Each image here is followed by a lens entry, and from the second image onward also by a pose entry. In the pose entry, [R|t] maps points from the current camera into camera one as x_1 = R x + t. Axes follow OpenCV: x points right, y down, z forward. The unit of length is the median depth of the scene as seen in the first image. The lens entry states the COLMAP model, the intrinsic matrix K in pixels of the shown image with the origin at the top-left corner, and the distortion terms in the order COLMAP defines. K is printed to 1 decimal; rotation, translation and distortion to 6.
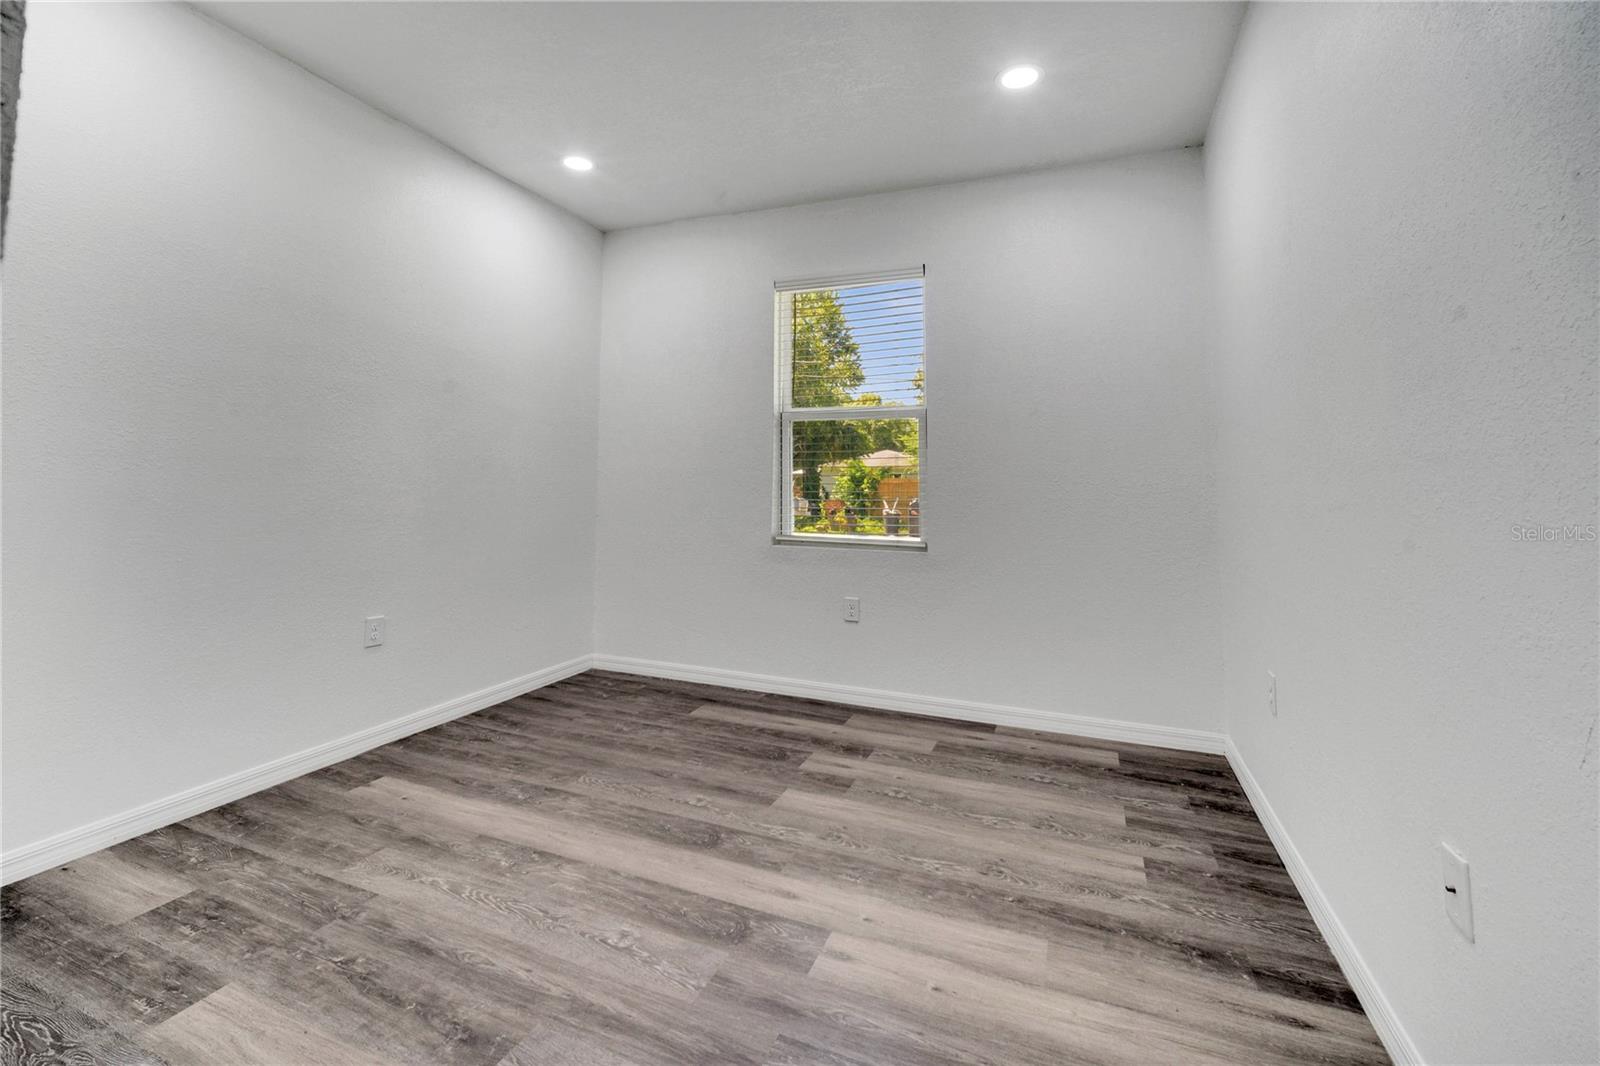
lens RADIAL K [[658.7, 0, 802.0], [0, 658.7, 518.7], [0, 0, 1]] dist [-0.000742, 0.000211]
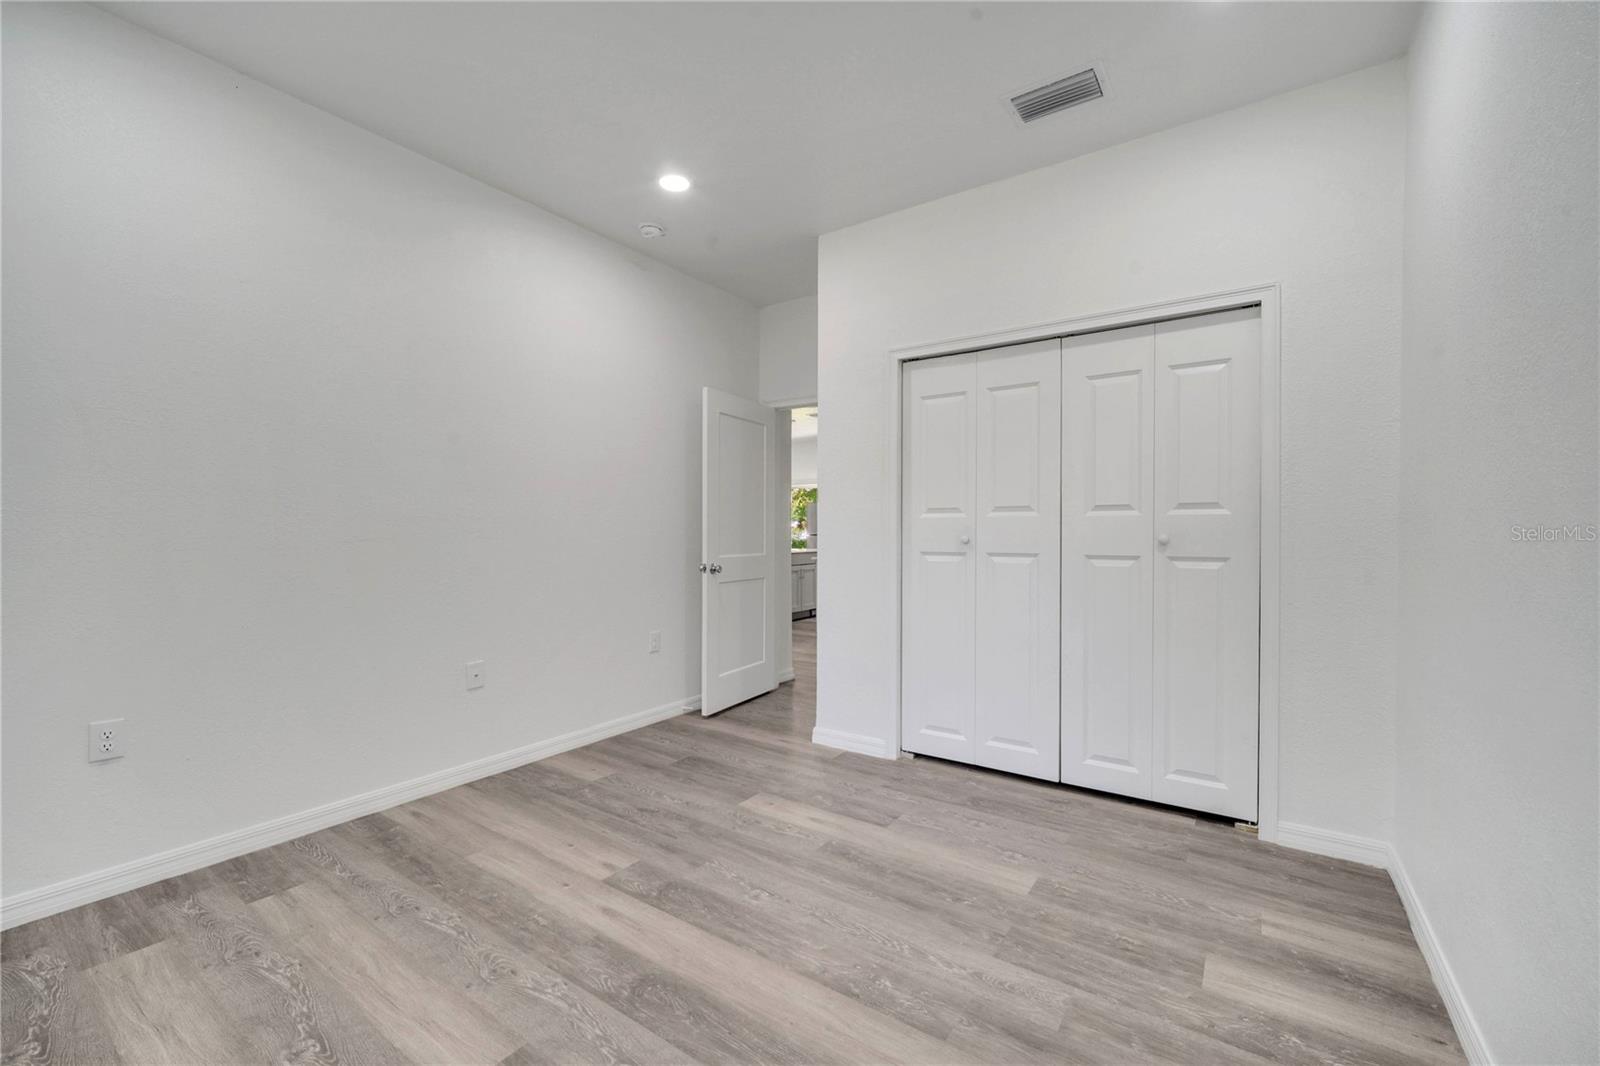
lens RADIAL K [[654.0, 0, 808.8], [0, 654.0, 524.4], [0, 0, 1]] dist [-0.001561, -0.000038]
pose [[-0.976967, -0.014153, 0.212920, -0.566762], [-0.006255, 0.999269, 0.037722, -0.109924], [-0.213298, 0.035522, -0.976341, 1.971961]]
